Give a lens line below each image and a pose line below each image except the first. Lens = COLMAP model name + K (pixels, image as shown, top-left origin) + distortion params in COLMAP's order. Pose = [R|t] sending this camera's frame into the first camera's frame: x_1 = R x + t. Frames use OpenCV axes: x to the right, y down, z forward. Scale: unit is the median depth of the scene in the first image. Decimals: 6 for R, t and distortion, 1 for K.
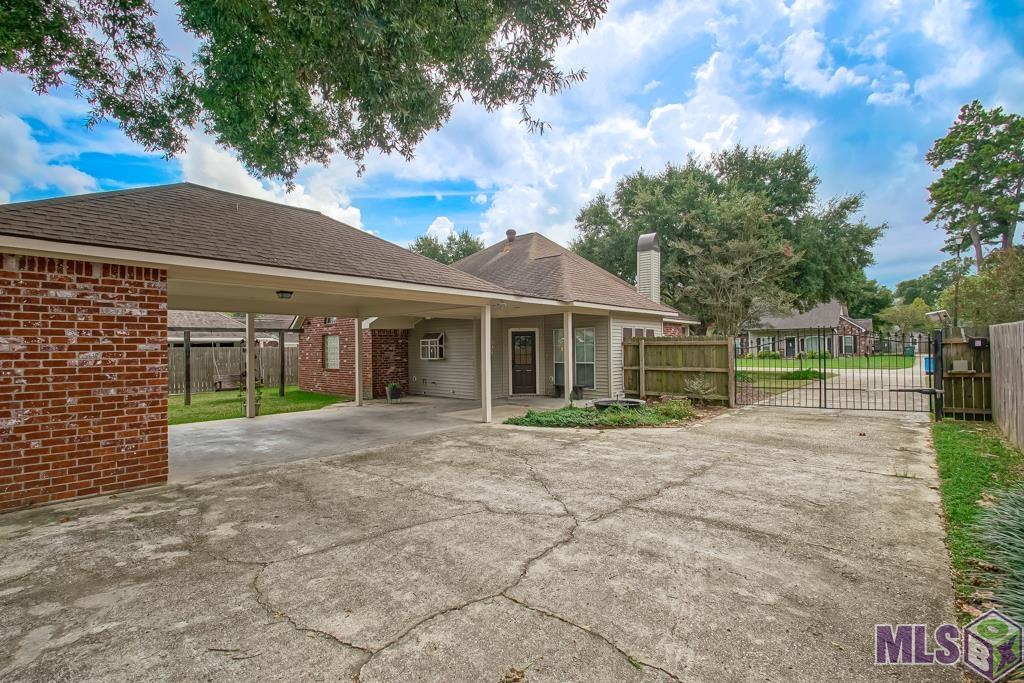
lens RADIAL K [[467.9, 0, 481.8], [0, 467.9, 355.3], [0, 0, 1]] dist [-0.000237, 0.000048]
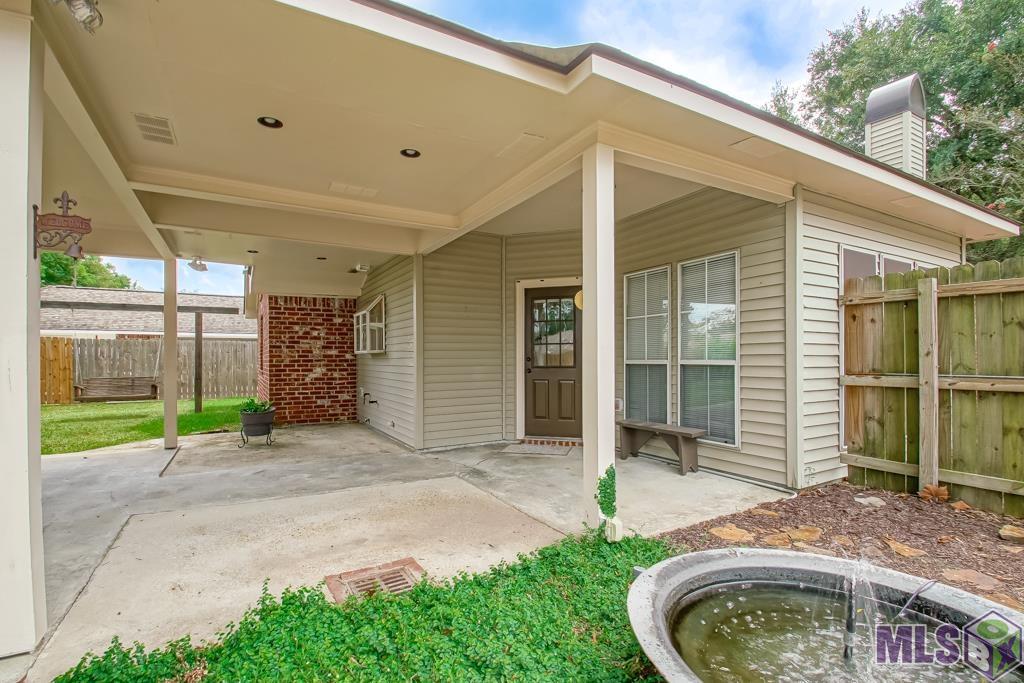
lens RADIAL K [[467.9, 0, 481.8], [0, 467.9, 355.3], [0, 0, 1]] dist [-0.000237, 0.000048]
pose [[0.947691, 0.008019, -0.319087, 0.179254], [-0.014812, 0.999712, -0.018867, 0.019837], [0.318844, 0.022606, 0.947538, 0.646754]]
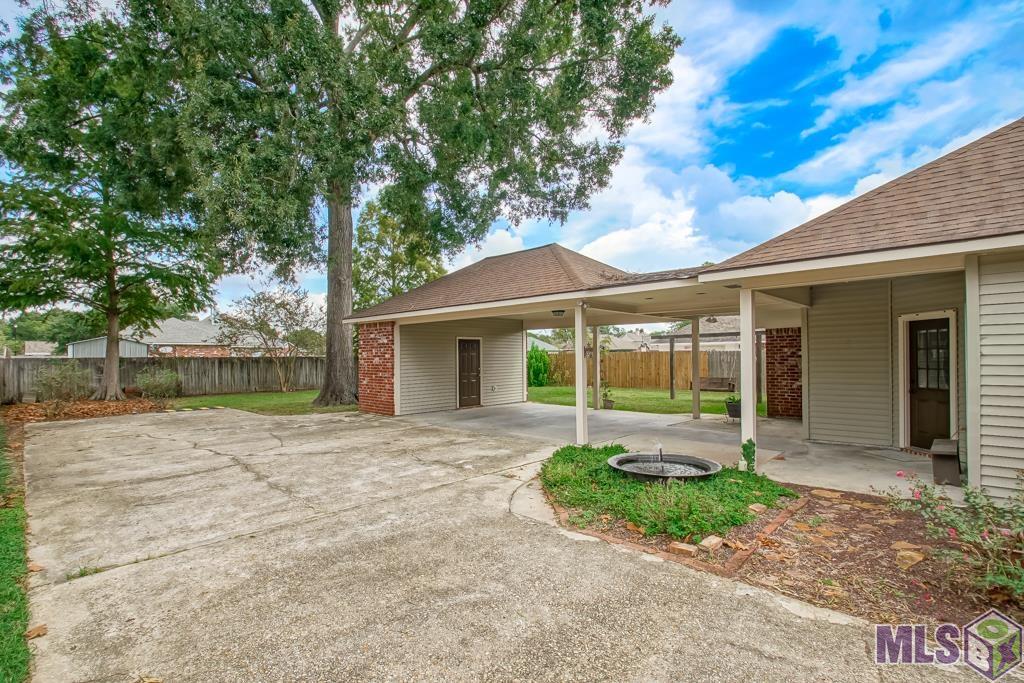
lens RADIAL K [[462.9, 0, 509.3], [0, 462.9, 355.2], [0, 0, 1]] dist [-0.002400, -0.000558]
pose [[-0.003987, 0.010590, -0.999936, 0.614527], [-0.006156, 0.999925, 0.010615, -0.019212], [0.999973, 0.006197, -0.003922, 0.636052]]
